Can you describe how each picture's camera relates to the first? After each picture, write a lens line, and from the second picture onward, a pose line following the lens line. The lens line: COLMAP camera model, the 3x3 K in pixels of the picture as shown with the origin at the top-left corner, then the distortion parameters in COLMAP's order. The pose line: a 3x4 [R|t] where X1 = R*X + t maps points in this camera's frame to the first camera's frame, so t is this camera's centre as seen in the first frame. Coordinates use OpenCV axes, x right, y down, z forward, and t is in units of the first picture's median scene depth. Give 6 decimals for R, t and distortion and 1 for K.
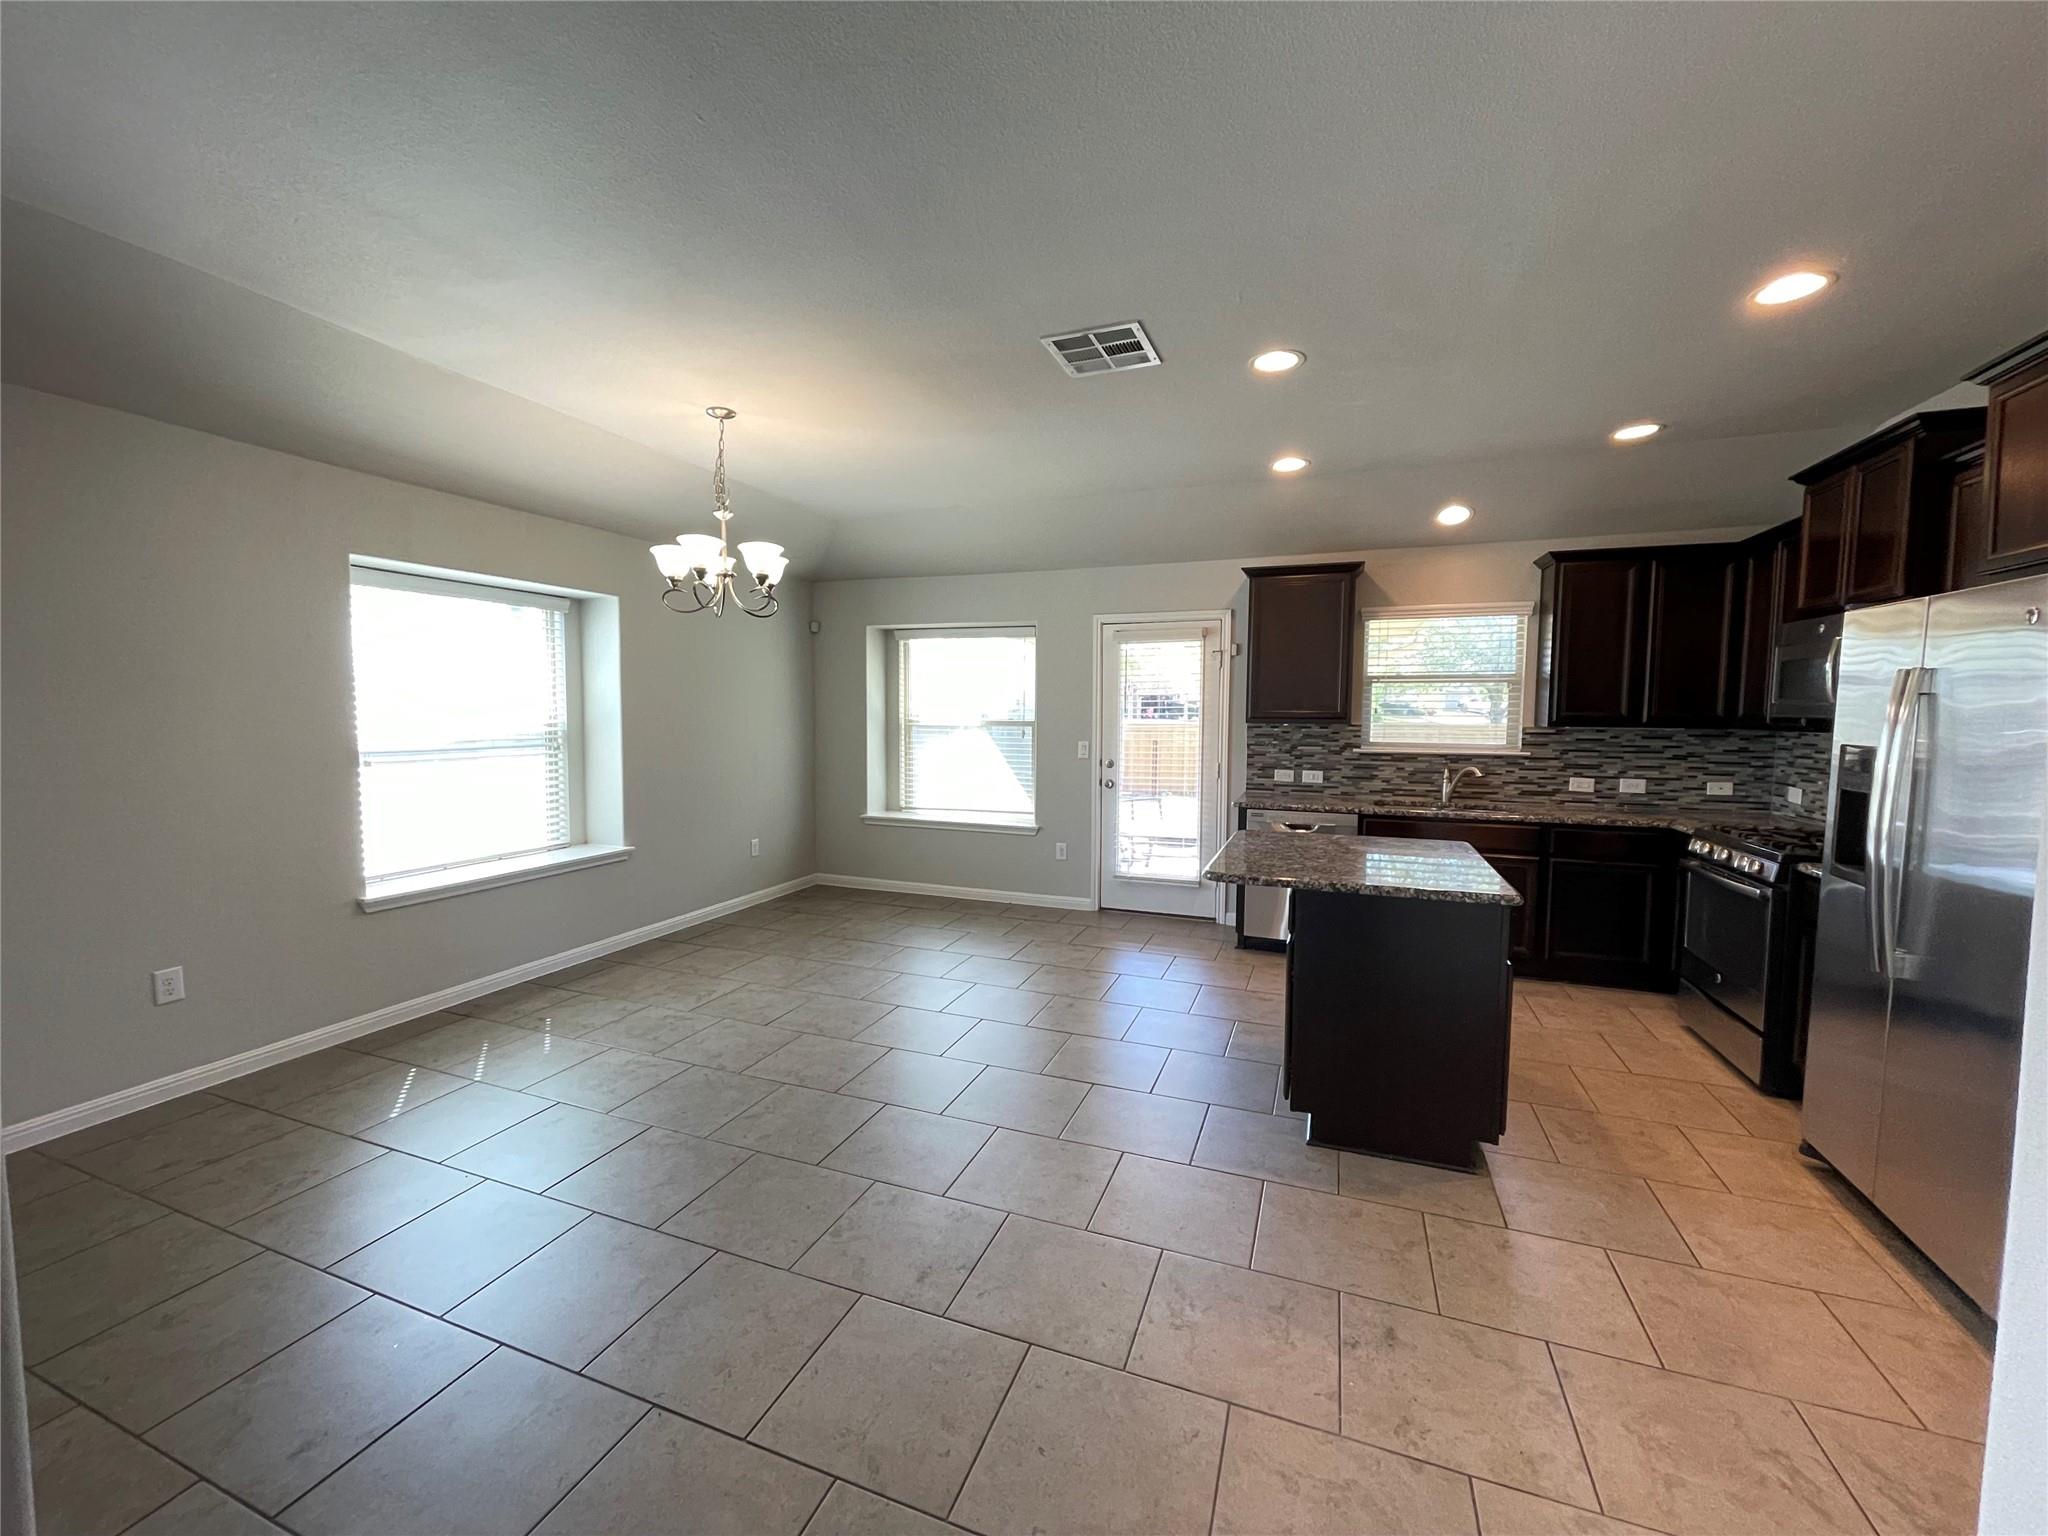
lens RADIAL K [[824.0, 0, 1015.8], [0, 824.0, 767.0], [0, 0, 1]] dist [0.000406, -0.002153]
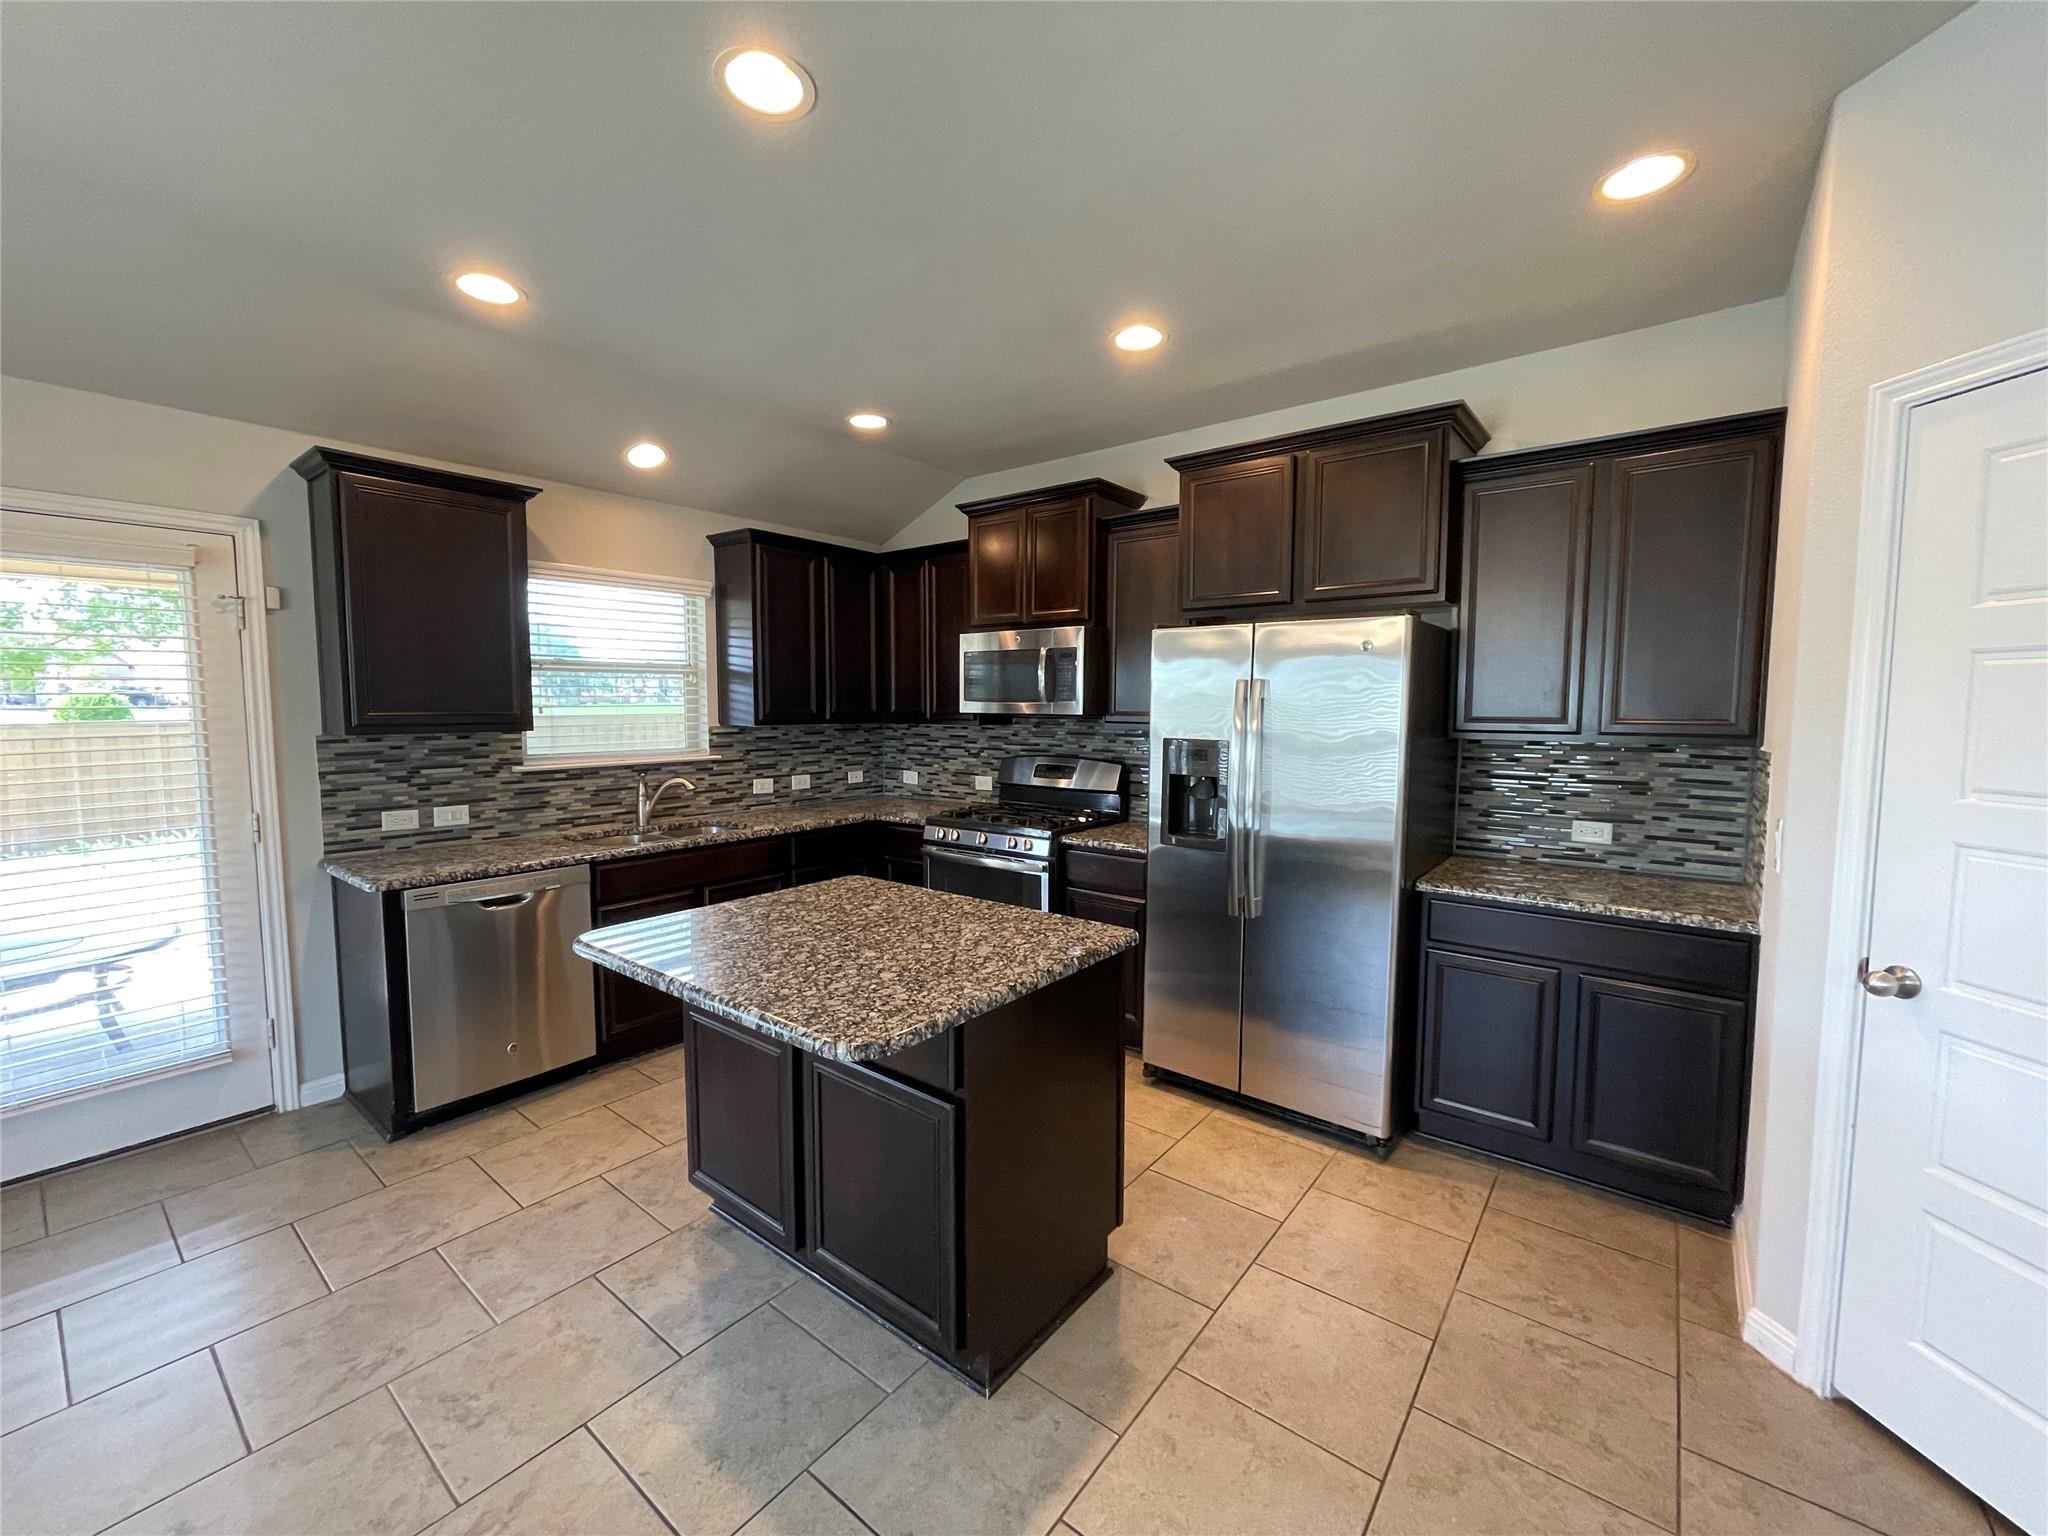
lens RADIAL K [[824.0, 0, 1018.6], [0, 824.0, 764.9], [0, 0, 1]] dist [0.000406, -0.002153]
pose [[0.295808, -0.077554, 0.952094, -0.120111], [0.067558, 0.995902, 0.060133, -0.039270], [-0.952856, 0.046534, 0.299835, 0.437153]]
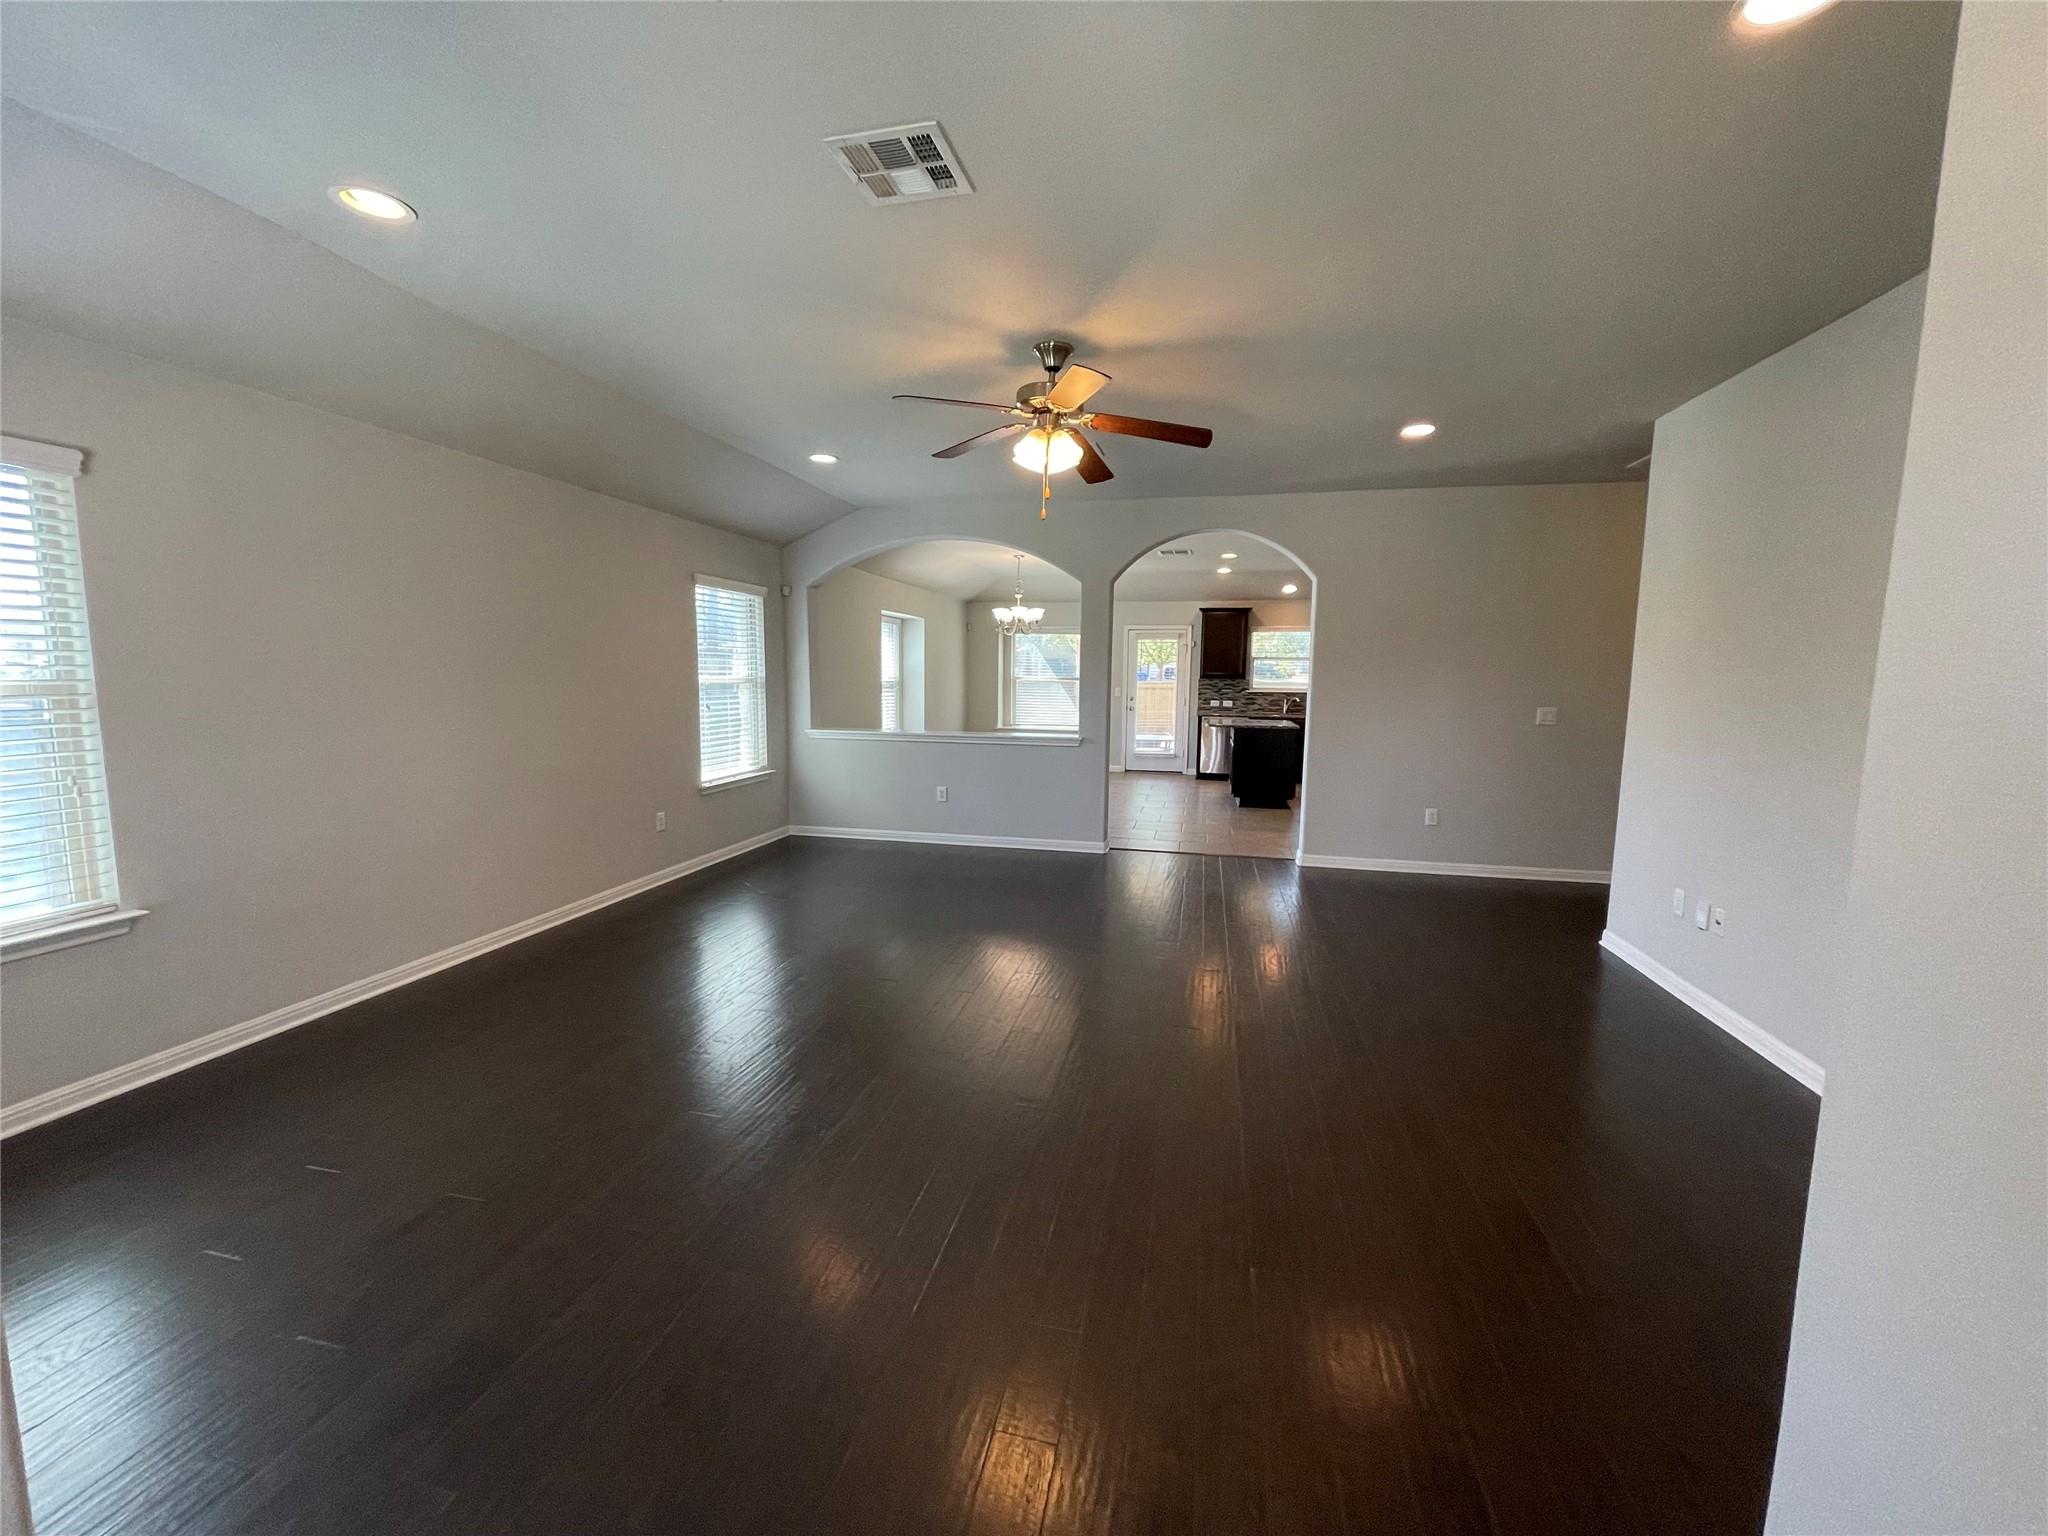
lens RADIAL K [[824.0, 0, 1008.5], [0, 824.0, 760.9], [0, 0, 1]] dist [0.000406, -0.002153]
pose [[0.990694, -0.009869, 0.135752, -0.560866], [0.004355, 0.999156, 0.040856, 0.079080], [-0.136041, -0.039885, 0.989900, -1.187463]]
